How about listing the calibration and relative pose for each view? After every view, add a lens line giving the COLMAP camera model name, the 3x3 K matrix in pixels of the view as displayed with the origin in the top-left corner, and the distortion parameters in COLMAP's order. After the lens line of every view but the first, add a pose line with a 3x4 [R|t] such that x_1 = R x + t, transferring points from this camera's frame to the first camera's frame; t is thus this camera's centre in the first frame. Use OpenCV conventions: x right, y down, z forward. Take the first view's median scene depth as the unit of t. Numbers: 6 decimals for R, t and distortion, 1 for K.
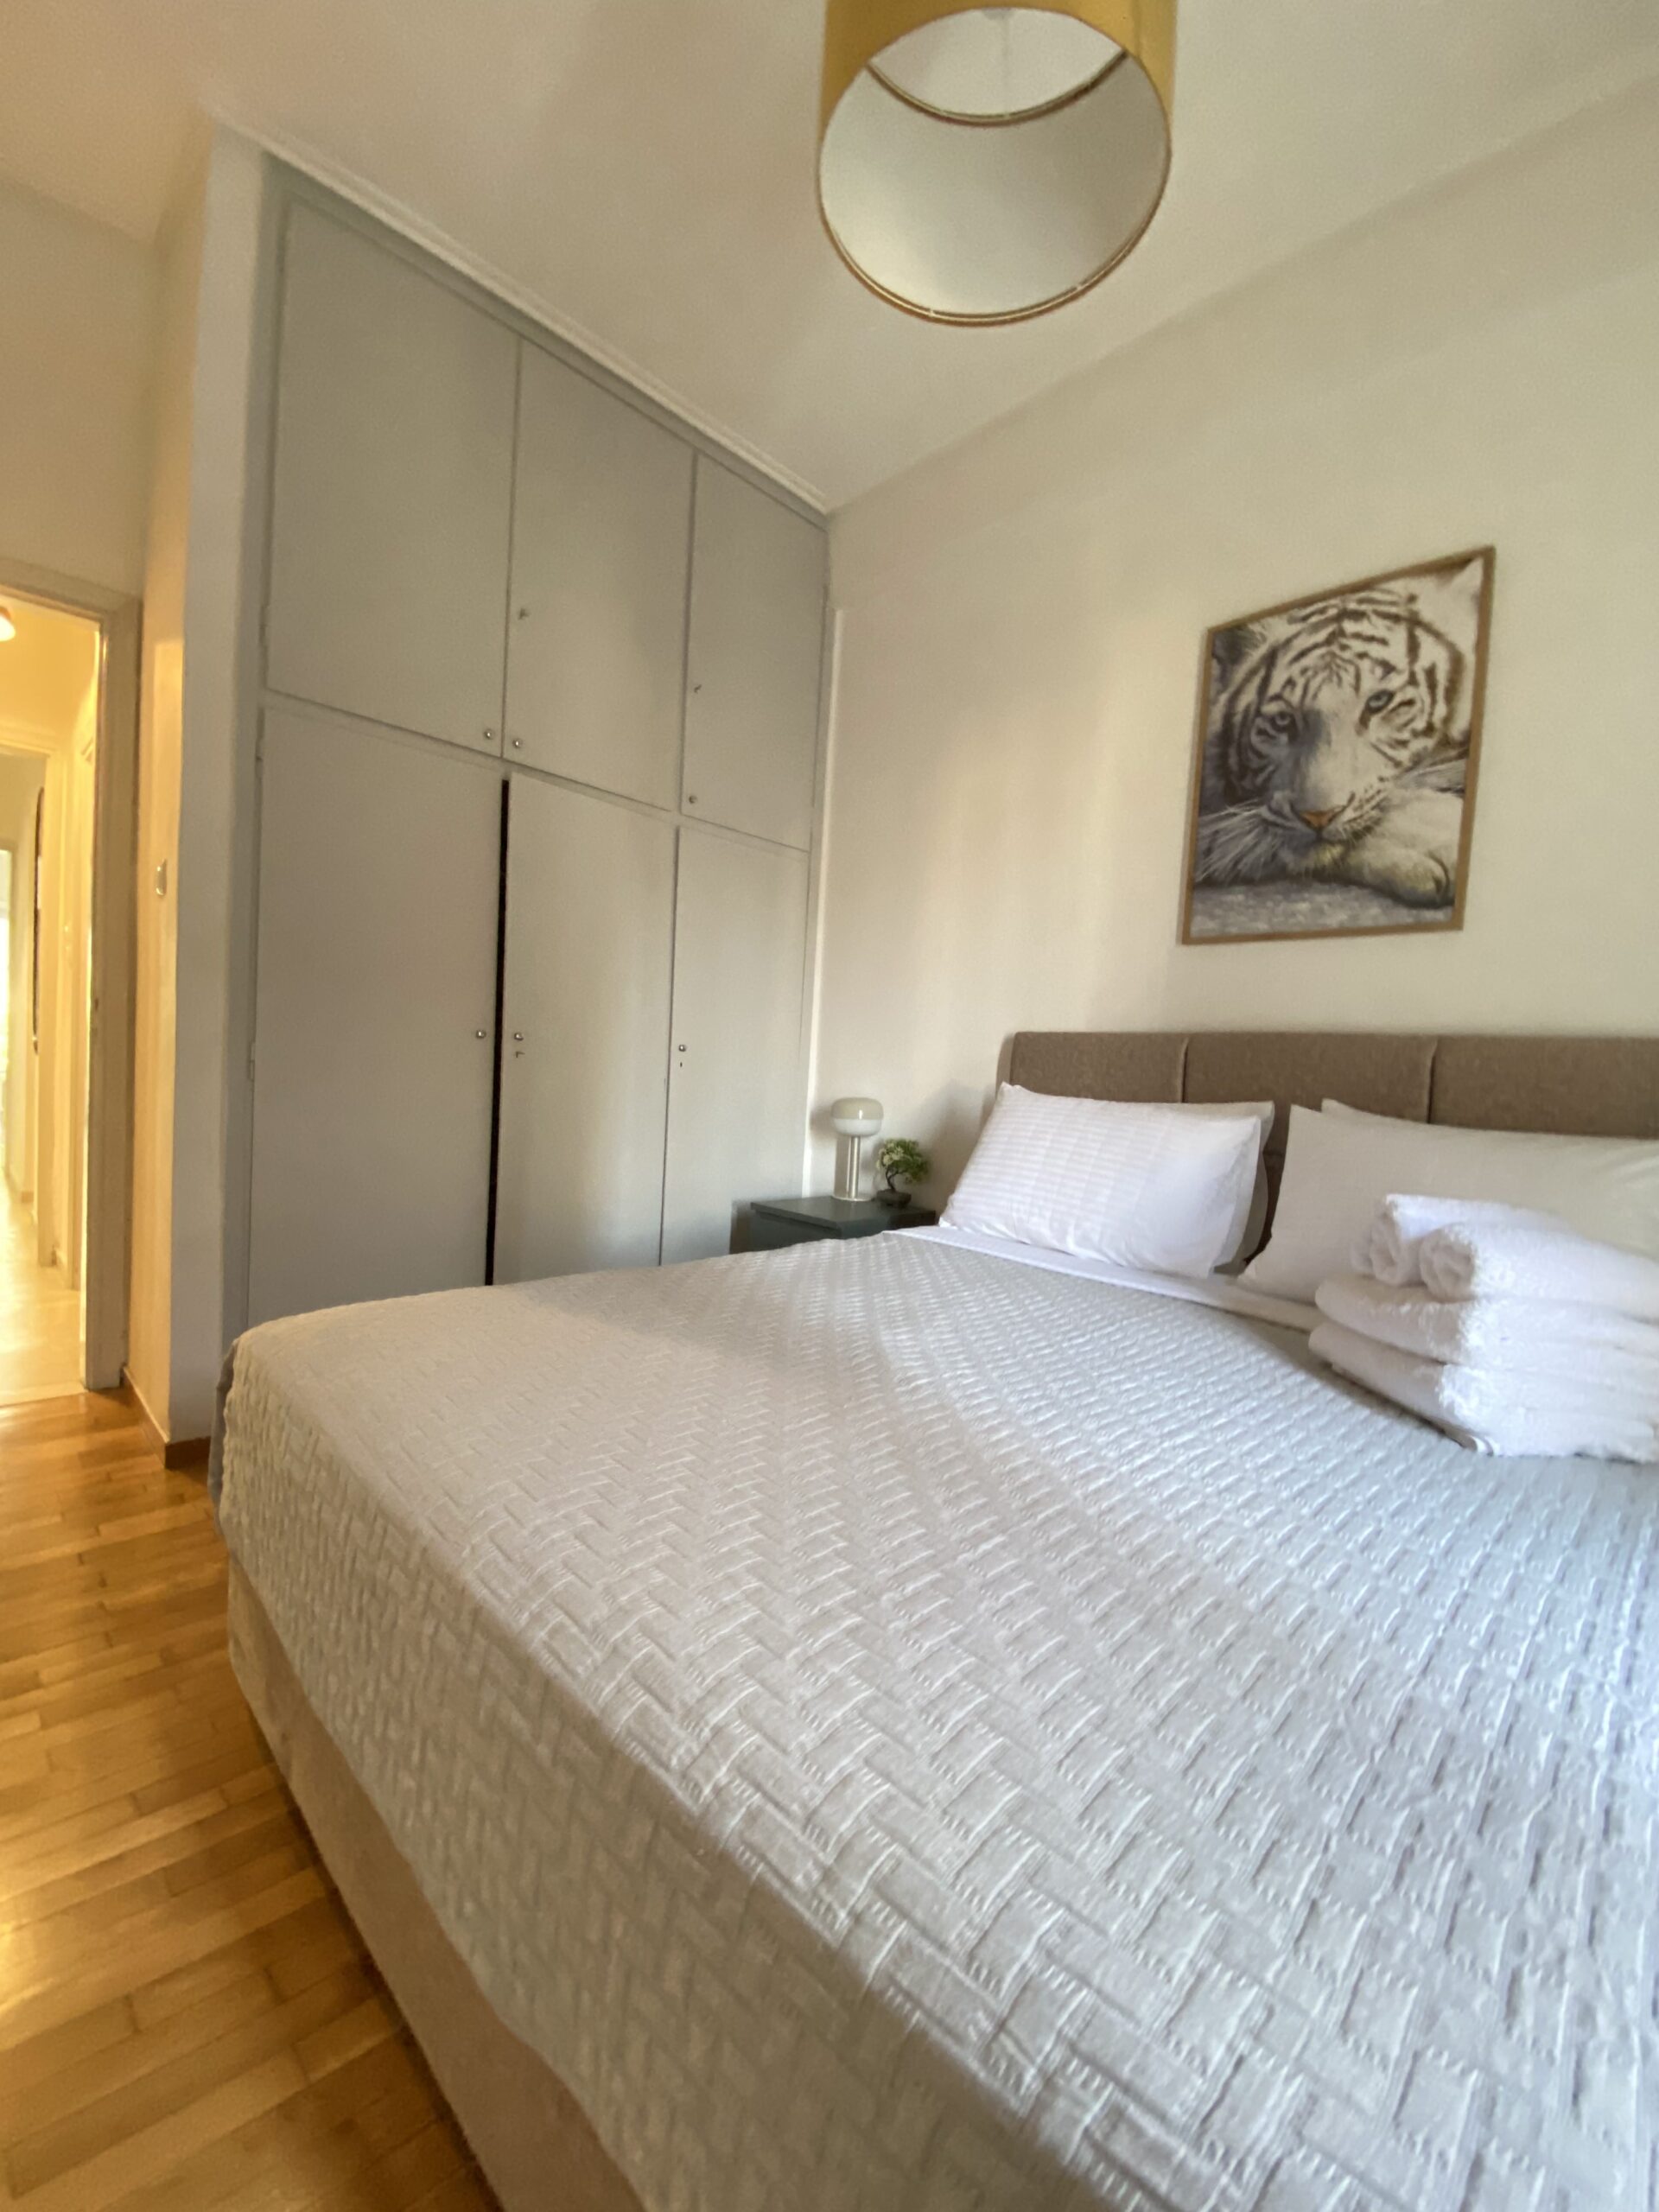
lens RADIAL K [[914.8, 0, 810.1], [0, 914.8, 1111.3], [0, 0, 1]] dist [-0.003128, -0.000396]
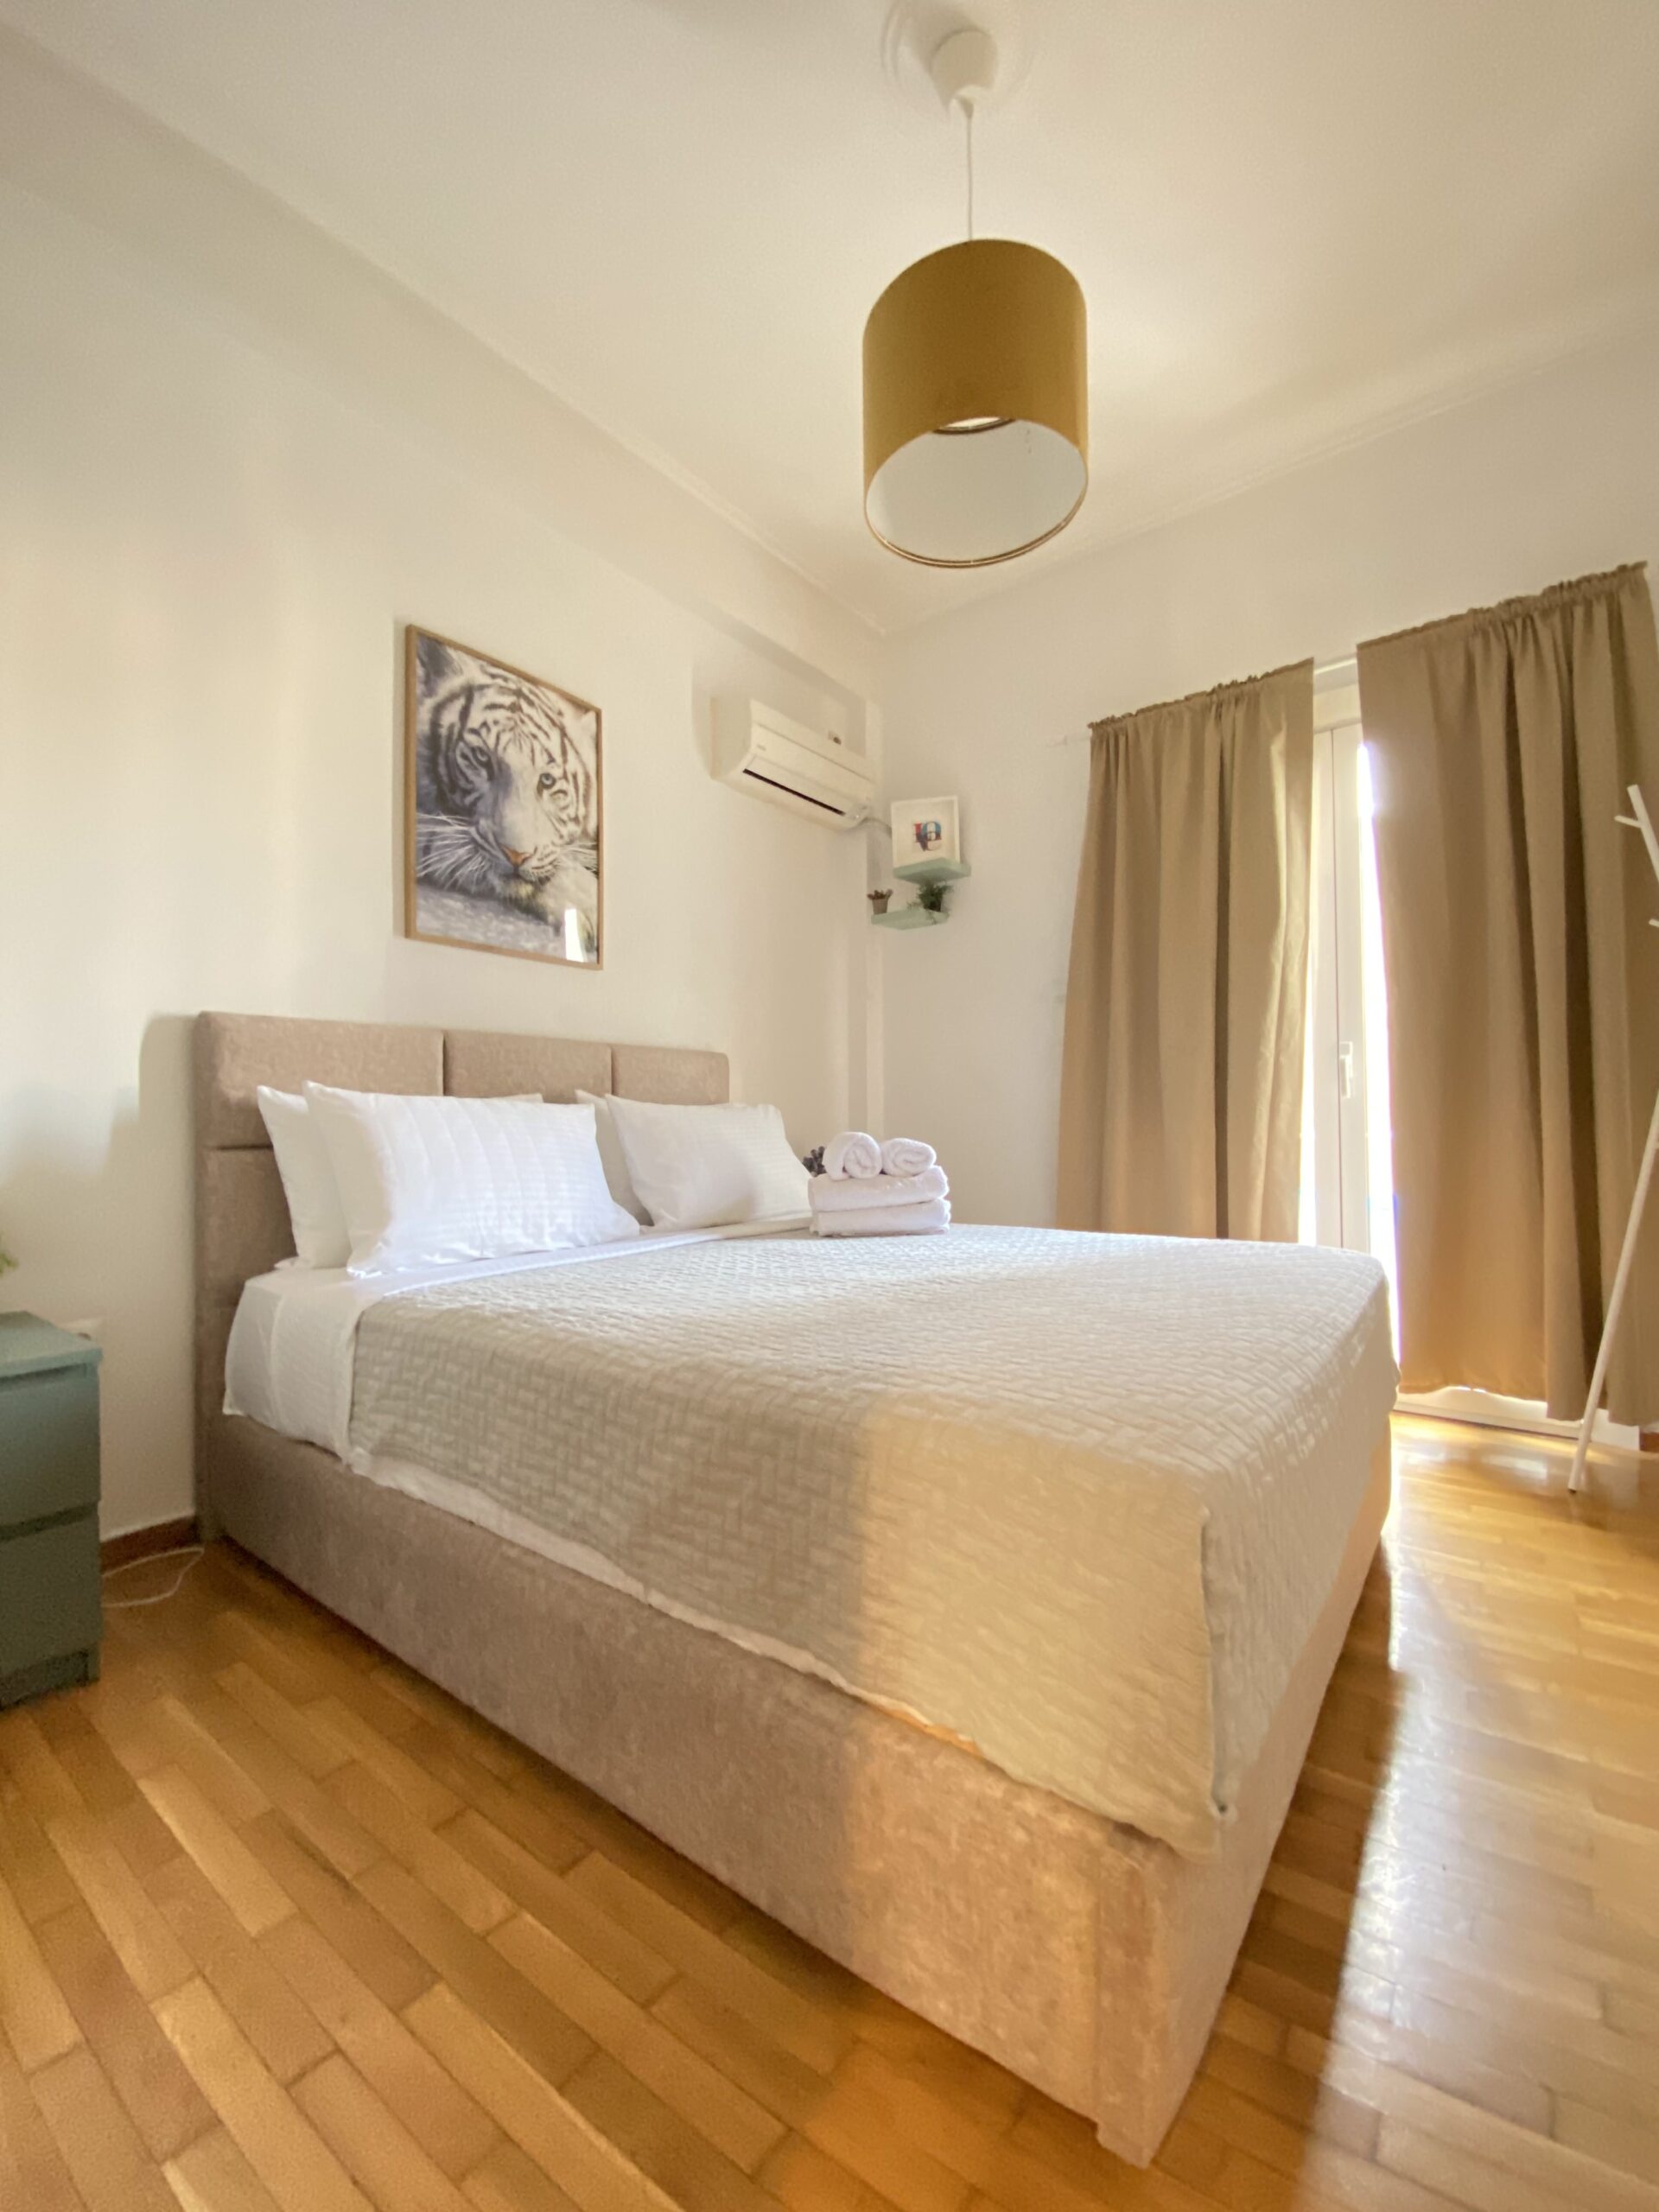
lens RADIAL K [[914.8, 0, 813.5], [0, 914.8, 1107.7], [0, 0, 1]] dist [-0.003128, -0.000396]
pose [[-0.124794, -0.044614, 0.991179, -0.679552], [0.025598, 0.998511, 0.048167, -0.039297], [-0.991852, 0.031383, -0.123466, 0.757413]]
